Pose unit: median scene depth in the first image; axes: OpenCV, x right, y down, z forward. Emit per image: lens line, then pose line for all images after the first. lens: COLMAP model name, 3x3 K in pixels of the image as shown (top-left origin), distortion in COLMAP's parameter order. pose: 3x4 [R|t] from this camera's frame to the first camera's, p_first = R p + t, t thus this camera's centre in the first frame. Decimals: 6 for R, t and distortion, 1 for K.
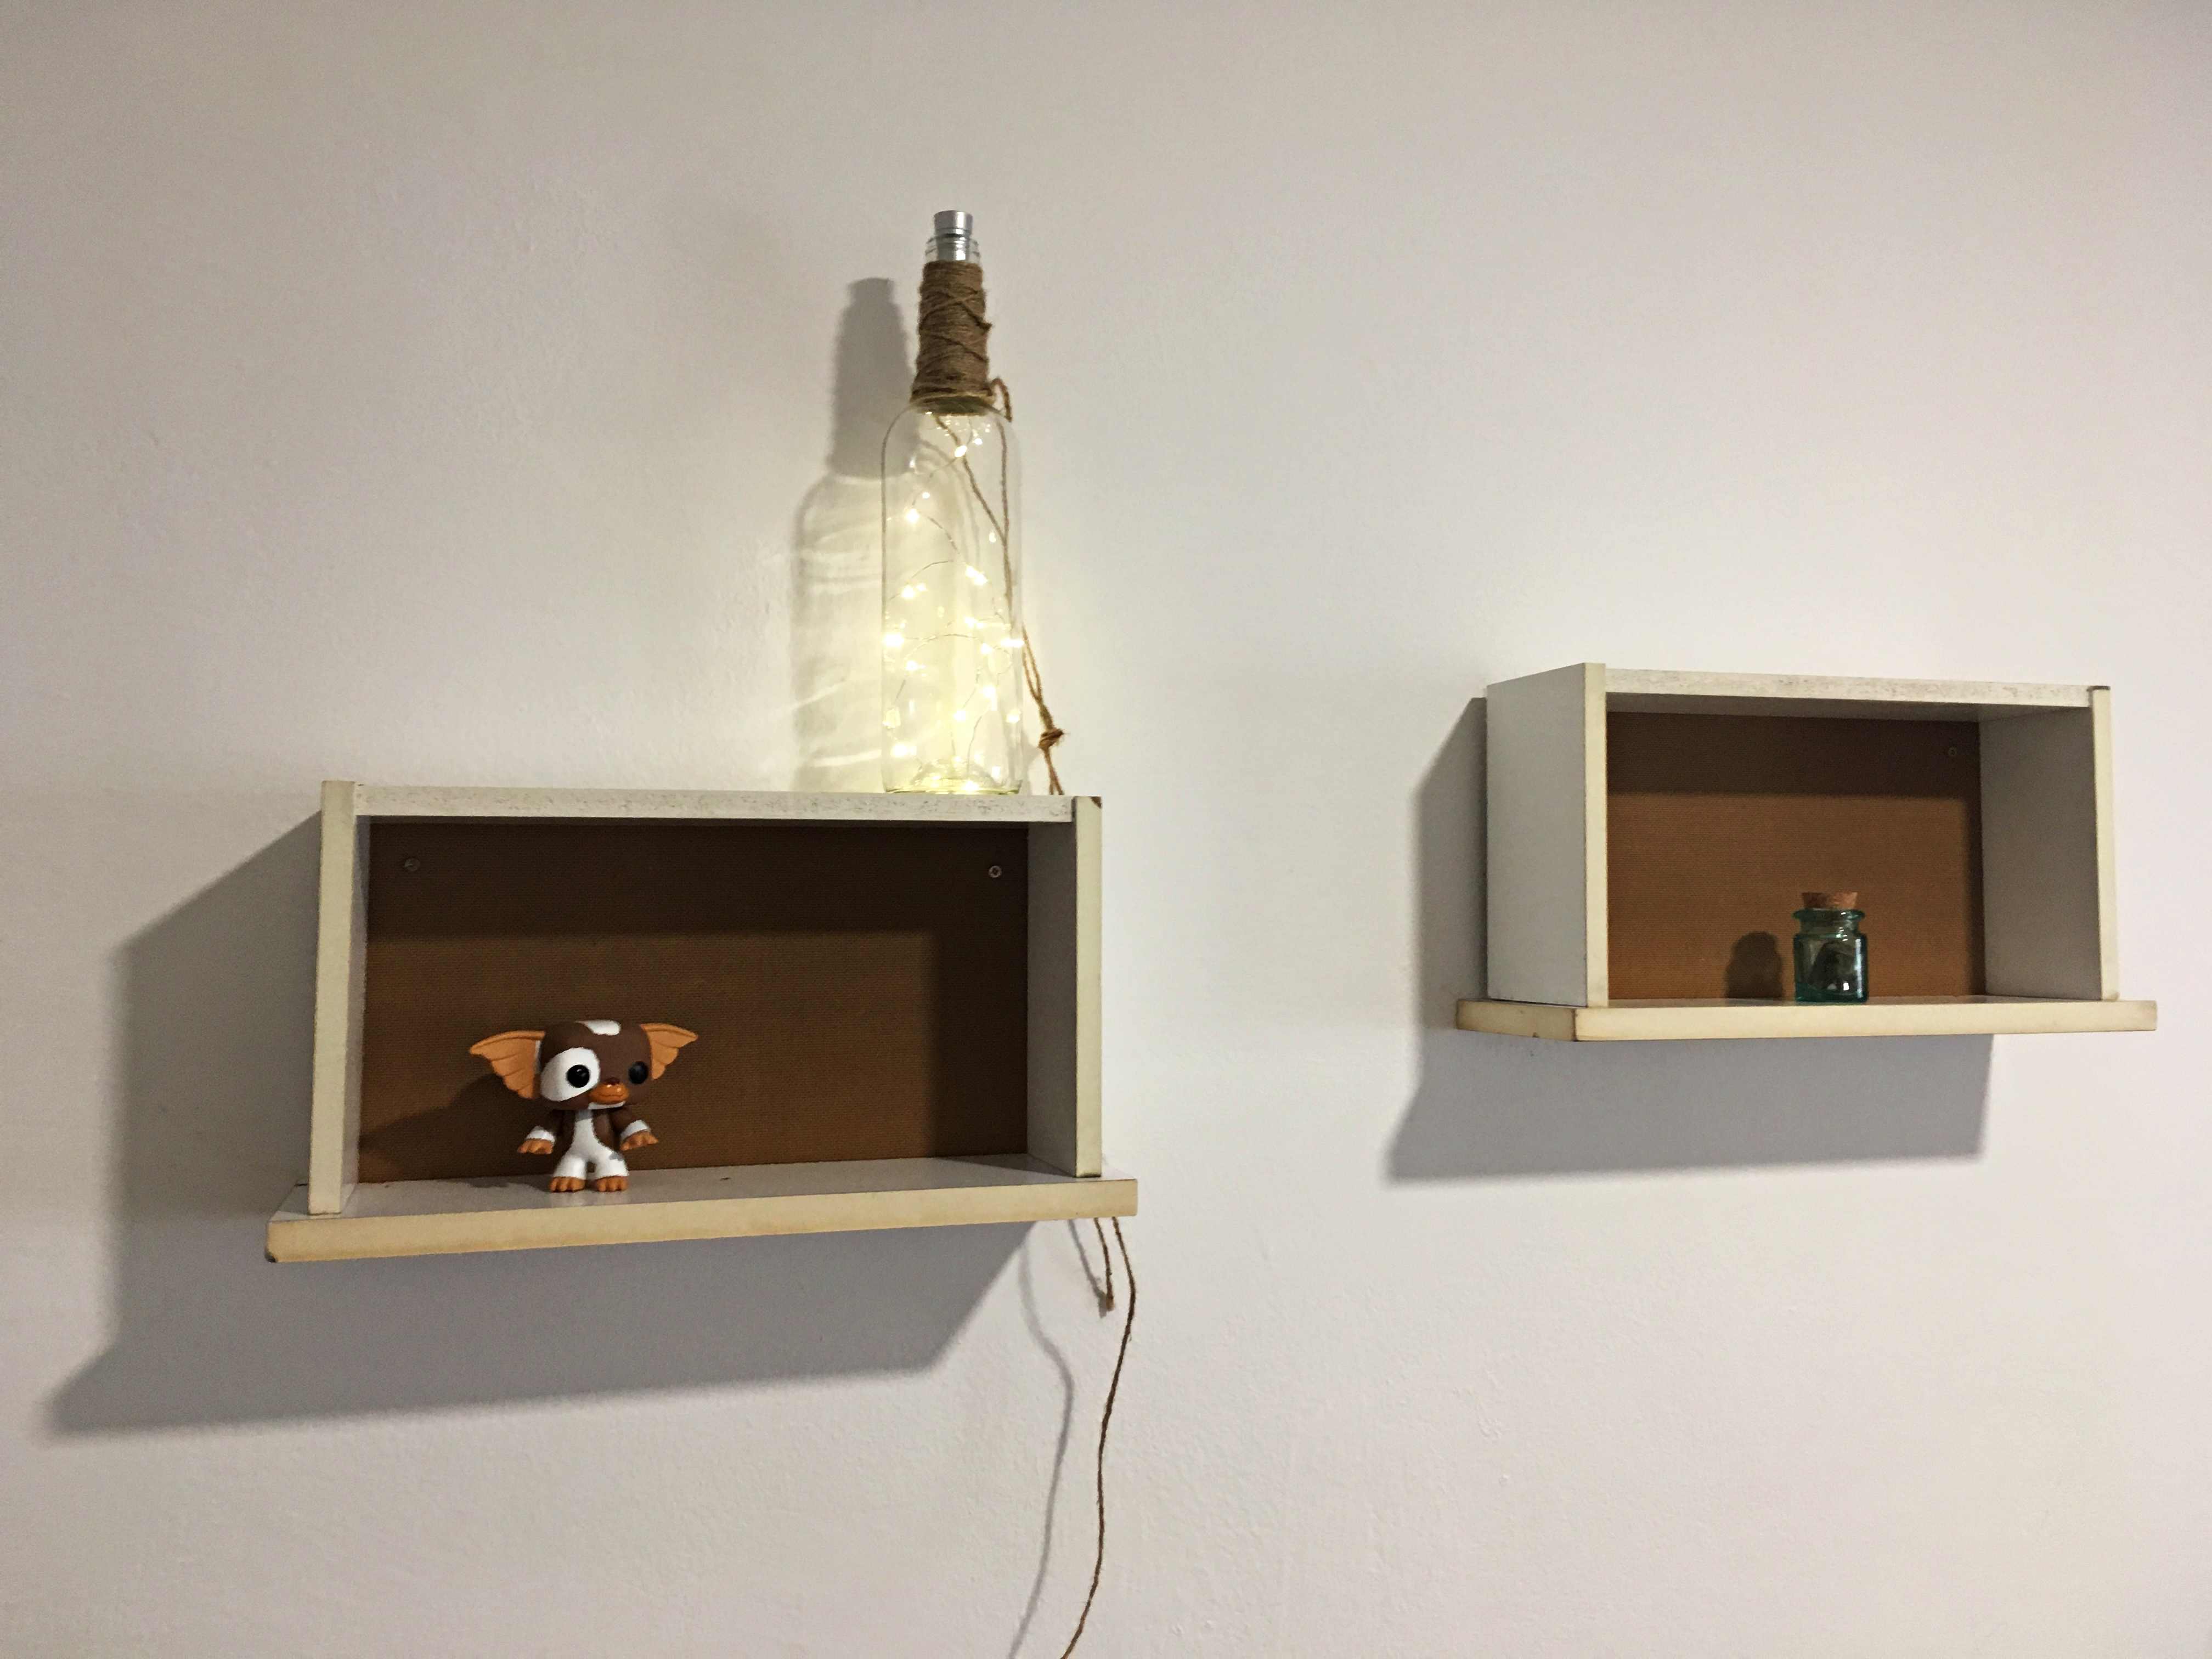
lens RADIAL K [[1876.0, 0, 1106.0], [0, 1876.0, 829.5], [0, 0, 1]] dist [0.080637, -0.126642]
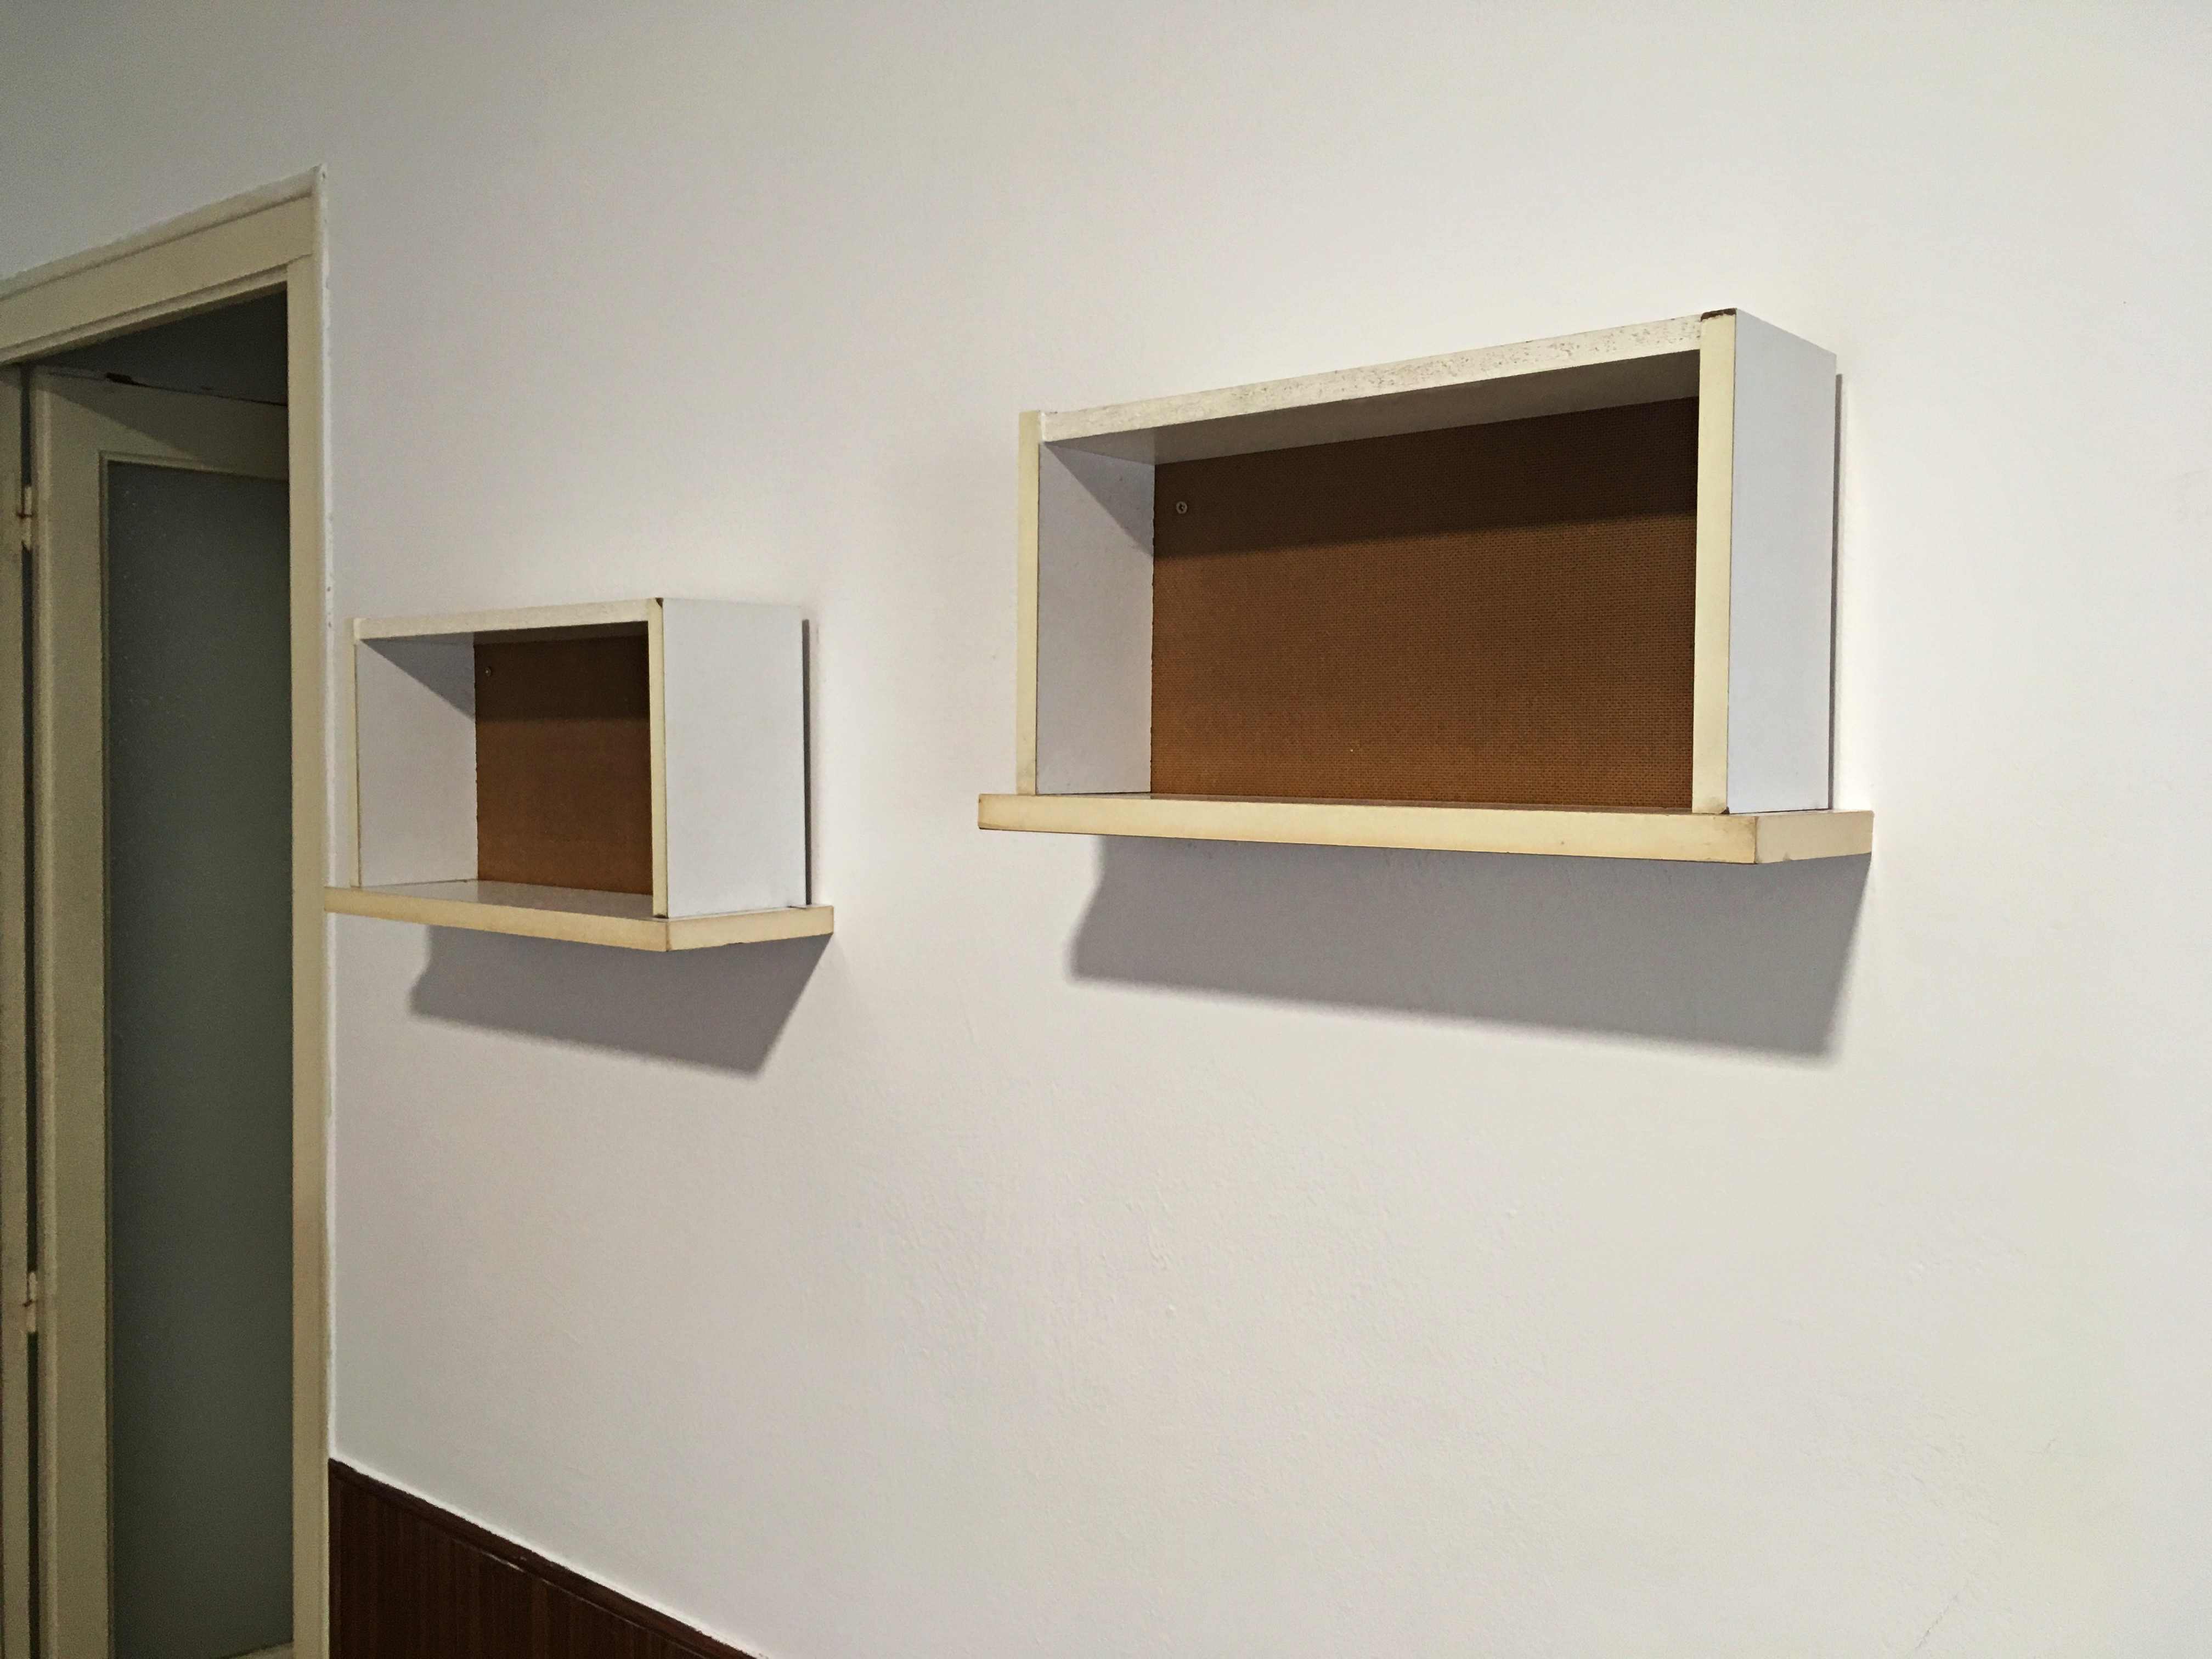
lens RADIAL K [[1876.0, 0, 1106.0], [0, 1876.0, 829.5], [0, 0, 1]] dist [0.080637, -0.126642]
pose [[0.541405, 0.039067, -0.839854, 1.068524], [0.028352, 0.997503, 0.064677, 0.054885], [0.840284, -0.058828, 0.538946, 0.550992]]
